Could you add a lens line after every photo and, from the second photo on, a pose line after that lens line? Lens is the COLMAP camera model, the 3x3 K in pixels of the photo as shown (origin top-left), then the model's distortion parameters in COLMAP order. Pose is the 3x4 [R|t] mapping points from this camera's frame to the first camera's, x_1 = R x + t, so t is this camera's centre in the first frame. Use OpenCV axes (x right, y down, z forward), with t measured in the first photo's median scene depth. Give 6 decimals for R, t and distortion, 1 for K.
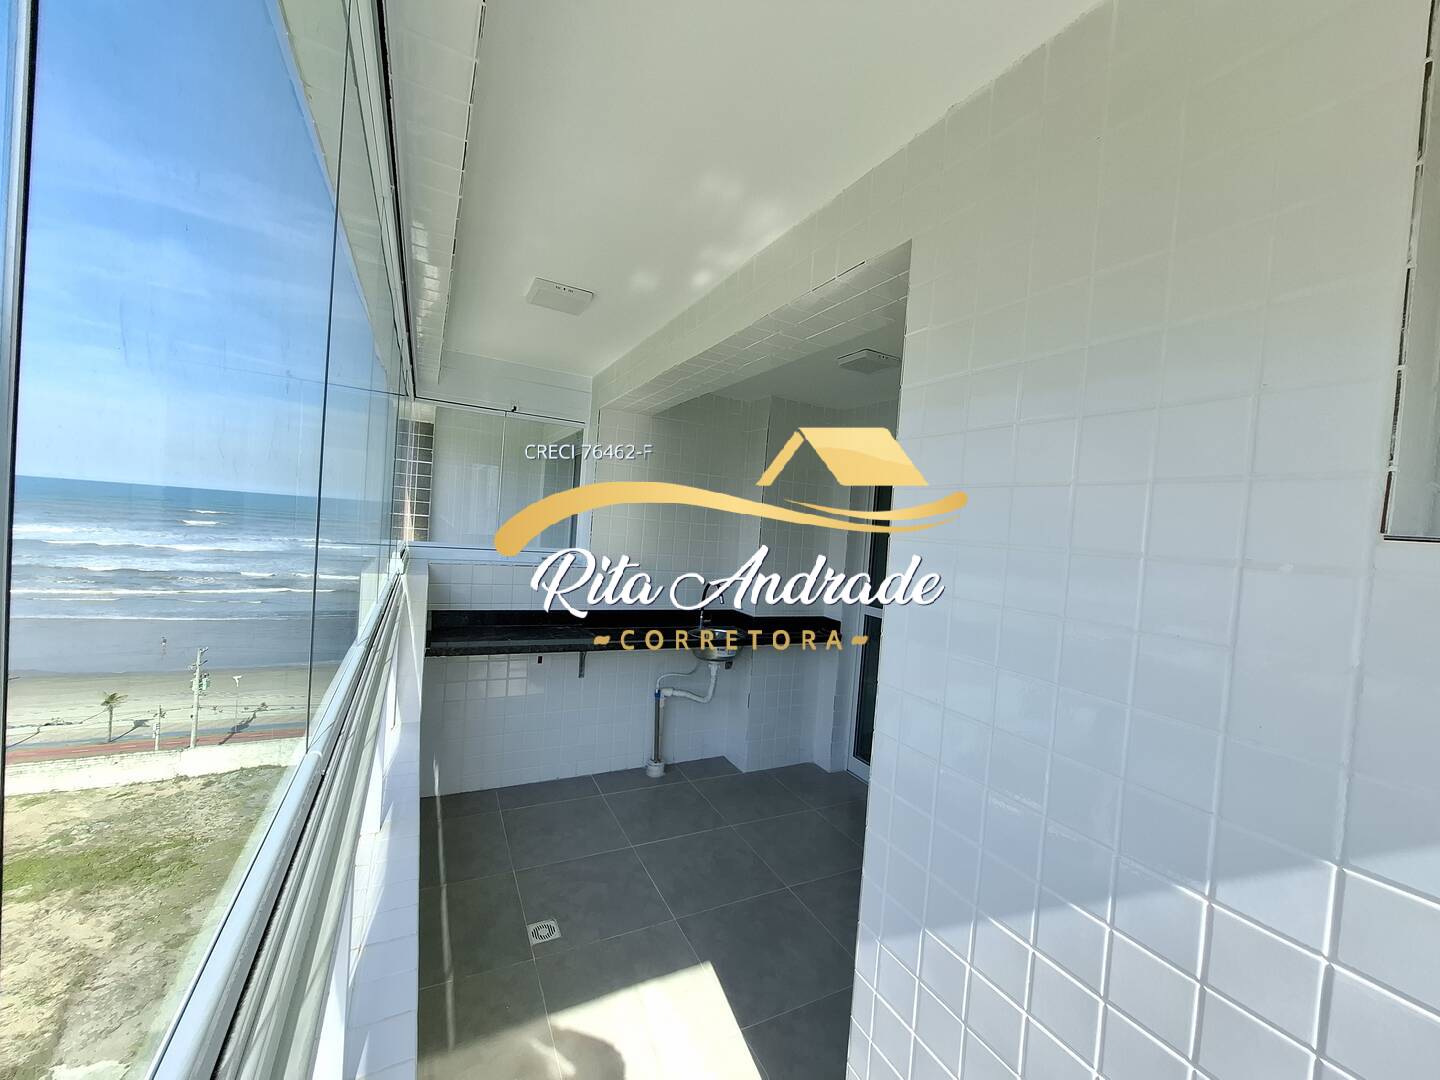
lens RADIAL K [[557.4, 0, 720.5], [0, 557.4, 539.2], [0, 0, 1]] dist [-0.000306, -0.000460]
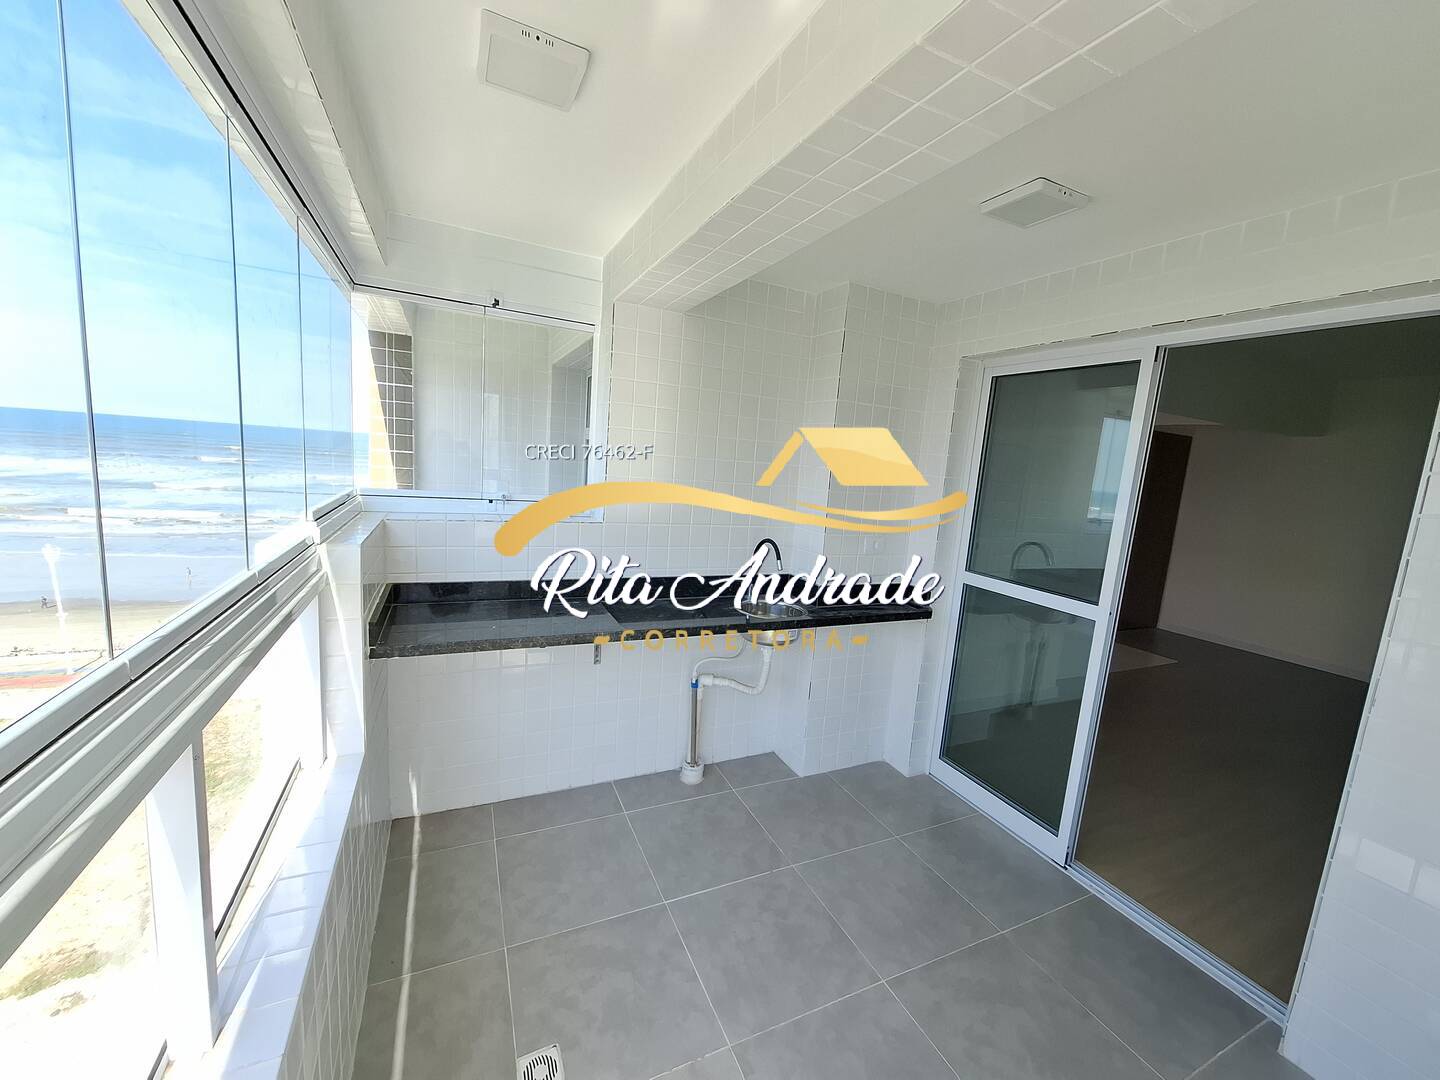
lens RADIAL K [[557.4, 0, 717.5], [0, 557.4, 538.8], [0, 0, 1]] dist [-0.000306, -0.000460]
pose [[0.998853, 0.007822, -0.047230, -0.044846], [-0.002321, 0.993314, 0.115419, -0.014029], [0.047817, -0.115177, 0.992193, 0.249810]]
